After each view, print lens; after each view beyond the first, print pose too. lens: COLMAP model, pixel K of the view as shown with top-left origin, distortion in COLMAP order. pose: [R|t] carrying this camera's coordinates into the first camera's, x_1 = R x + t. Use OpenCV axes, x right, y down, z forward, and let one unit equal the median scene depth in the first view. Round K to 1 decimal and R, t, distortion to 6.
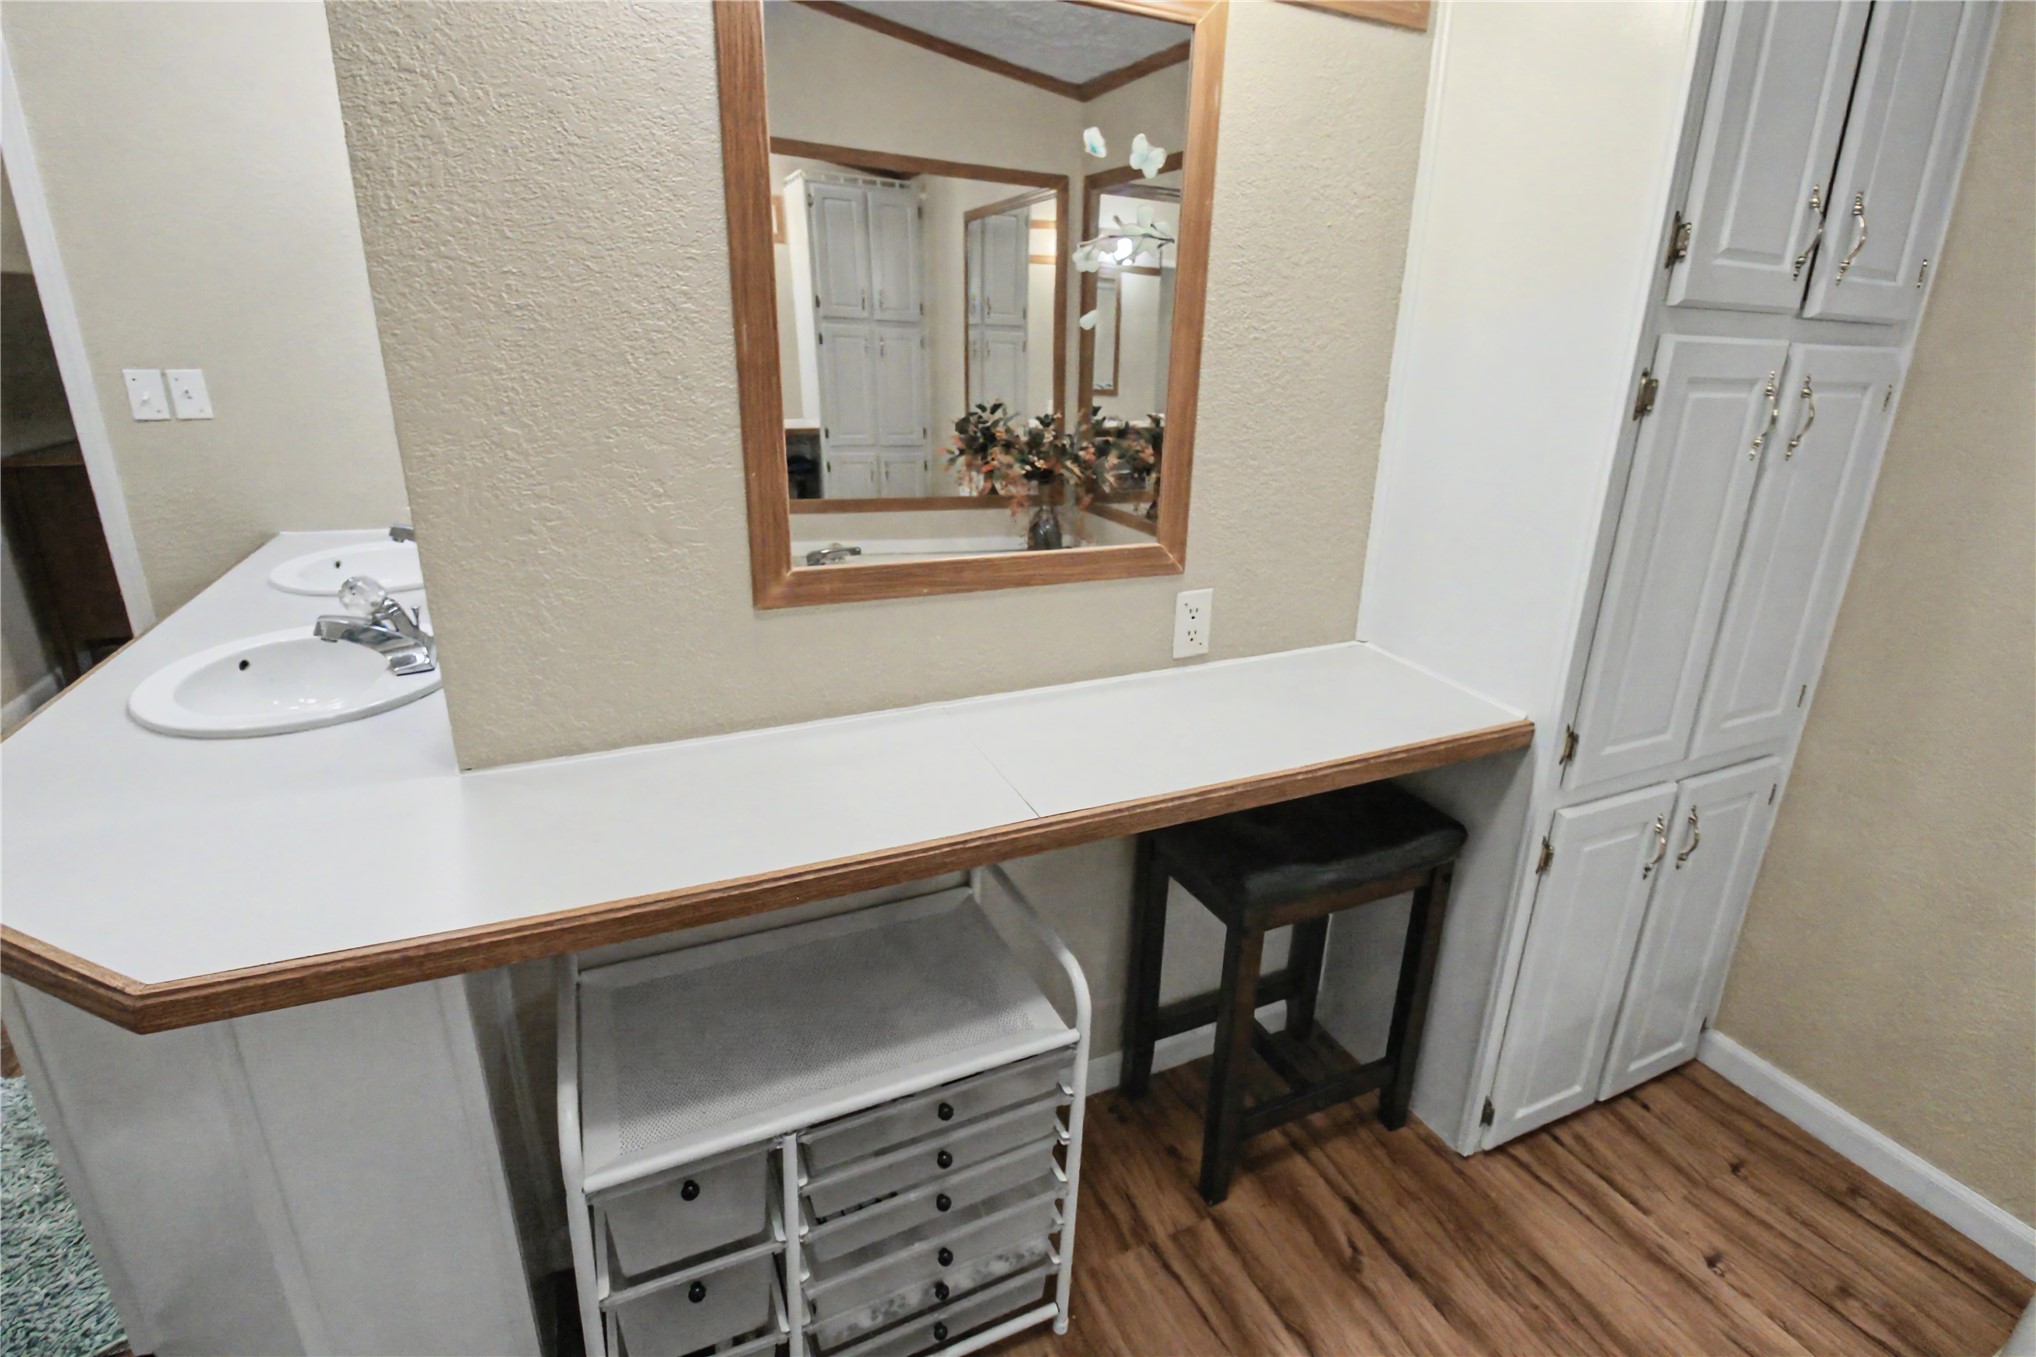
lens RADIAL K [[946.9, 0, 1014.9], [0, 946.9, 669.3], [0, 0, 1]] dist [-0.033553, -0.002240]
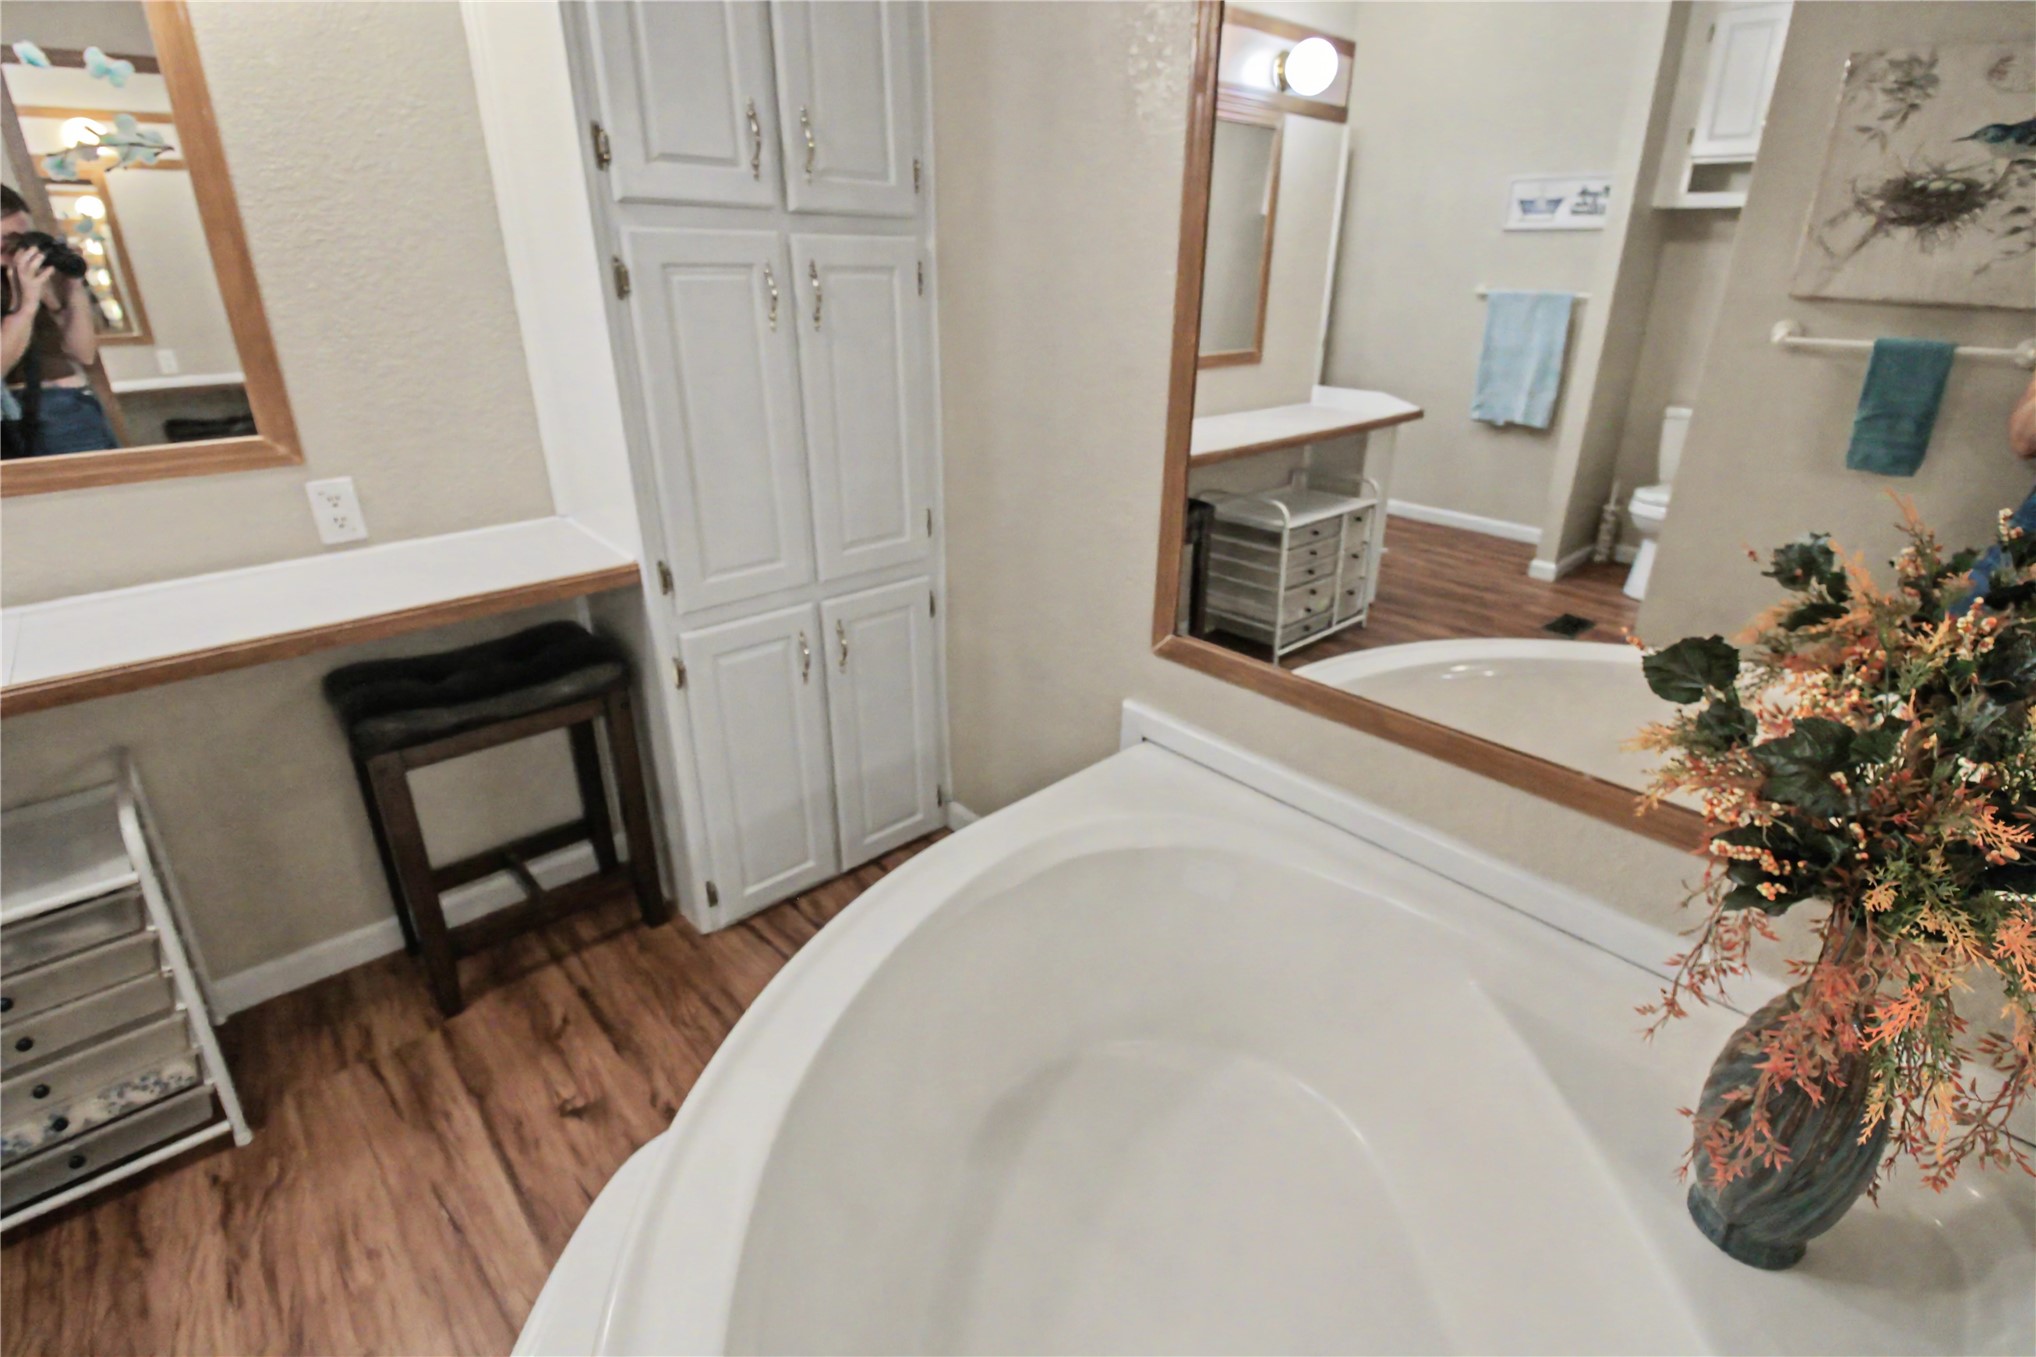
lens RADIAL K [[946.9, 0, 1026.2], [0, 946.9, 675.6], [0, 0, 1]] dist [-0.033553, -0.002240]
pose [[0.932727, -0.144401, 0.330406, 0.582456], [0.117593, 0.988030, 0.099846, 0.133980], [-0.340868, -0.054276, 0.938543, -0.300890]]
